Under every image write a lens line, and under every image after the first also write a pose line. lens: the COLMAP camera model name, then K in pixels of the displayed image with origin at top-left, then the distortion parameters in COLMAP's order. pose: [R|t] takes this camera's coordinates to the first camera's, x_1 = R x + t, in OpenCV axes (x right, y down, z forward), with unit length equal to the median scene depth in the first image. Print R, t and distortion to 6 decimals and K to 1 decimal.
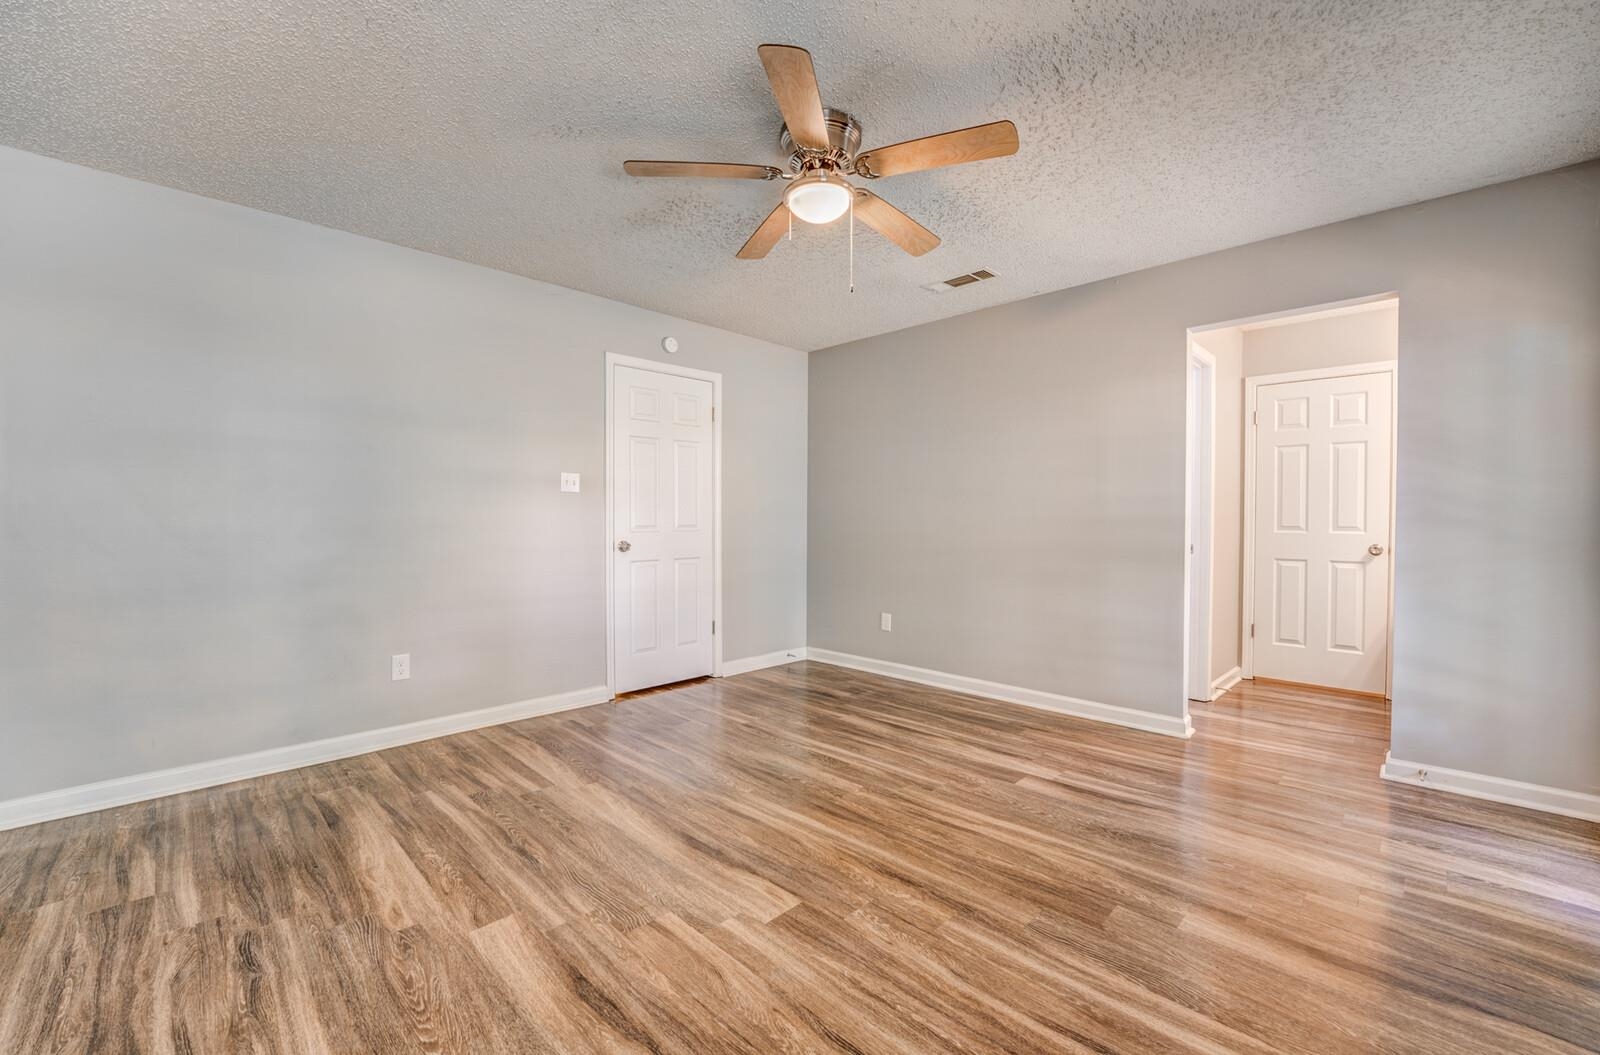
lens RADIAL K [[651.0, 0, 794.0], [0, 651.0, 529.3], [0, 0, 1]] dist [-0.017413, 0.000563]
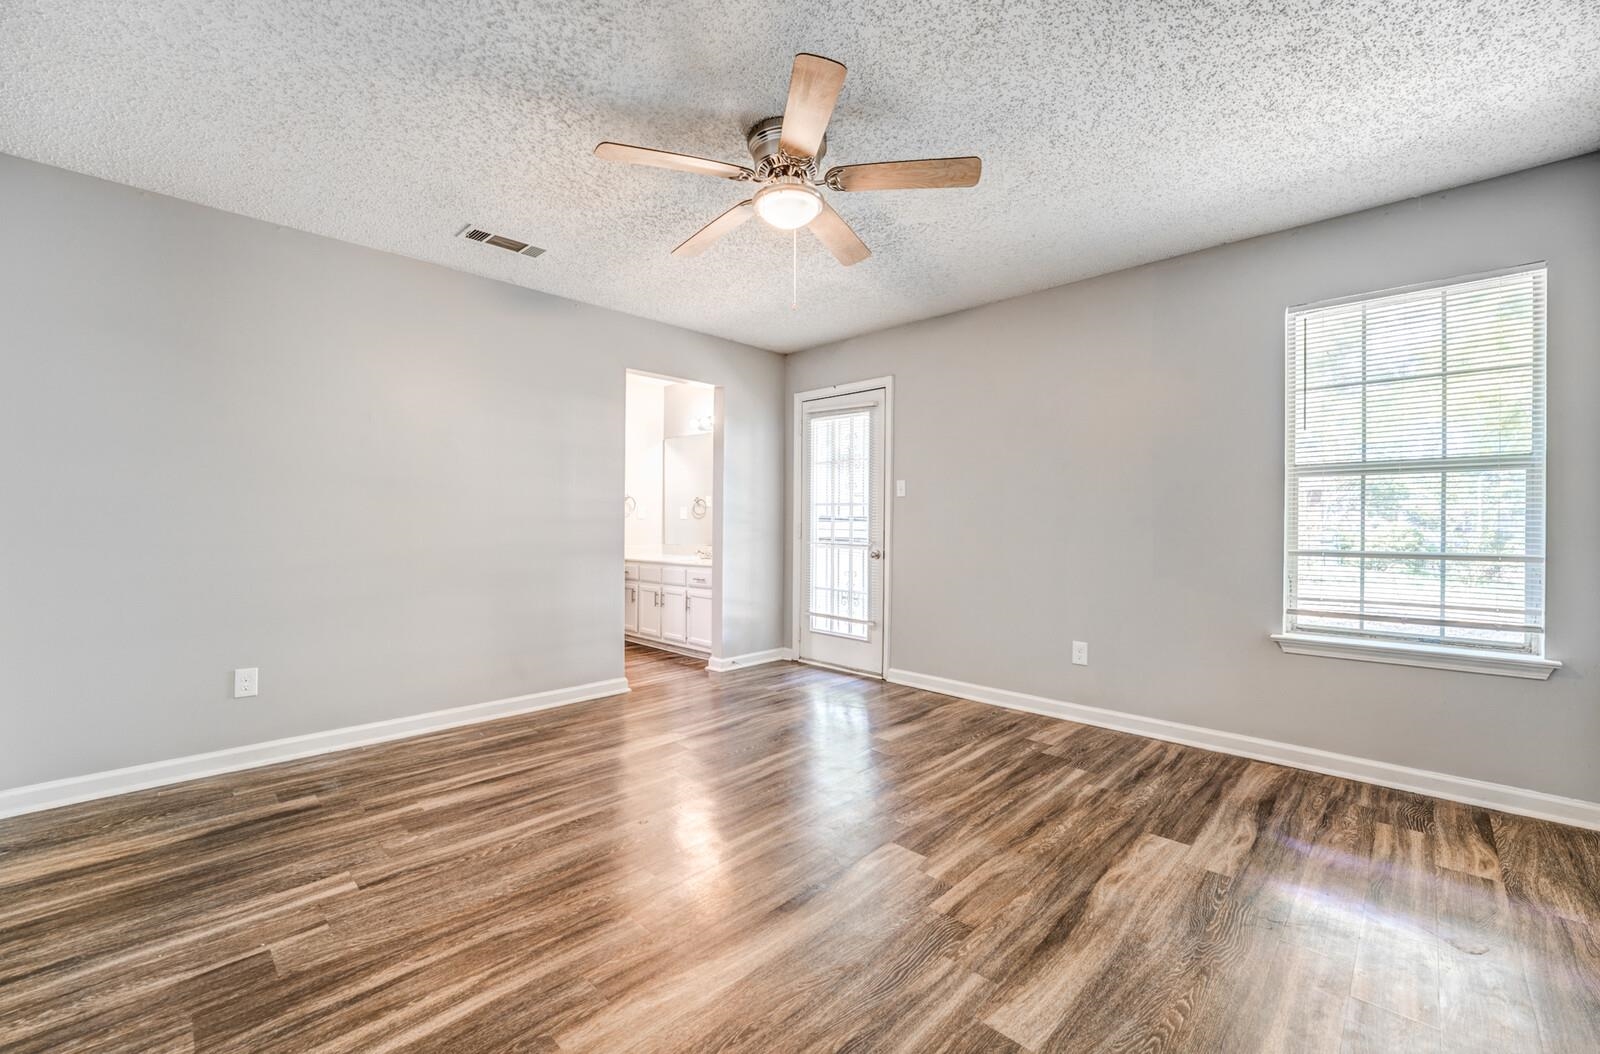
lens RADIAL K [[651.0, 0, 794.0], [0, 651.0, 528.8], [0, 0, 1]] dist [-0.017413, 0.000563]
pose [[-0.011639, -0.010008, 0.999882, -0.822298], [0.009513, 0.999904, 0.010119, -0.008419], [-0.999887, 0.009629, -0.011543, 0.837012]]
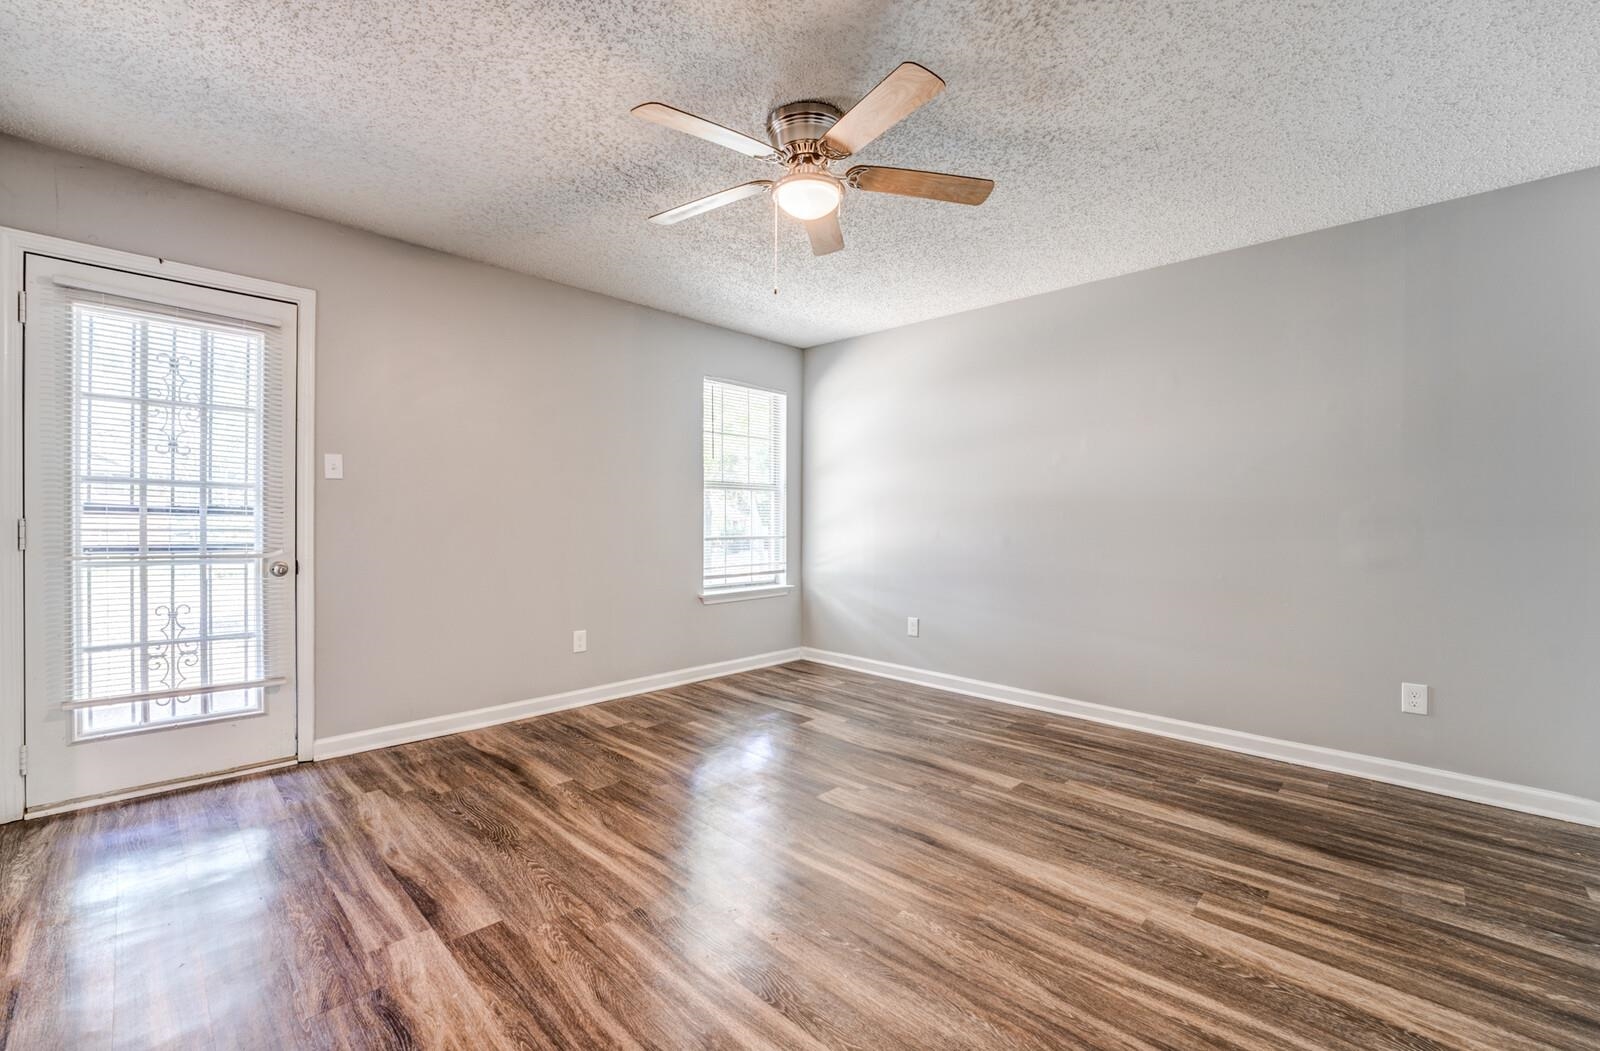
lens RADIAL K [[660.5, 0, 800.0], [0, 660.5, 525.5], [0, 0, 1]] dist [-0.012841, 0.000423]
pose [[-0.999634, -0.008590, -0.025668, 0.060262], [-0.009173, 0.999700, 0.022691, -0.023752], [0.025466, 0.022919, -0.999413, 1.684084]]
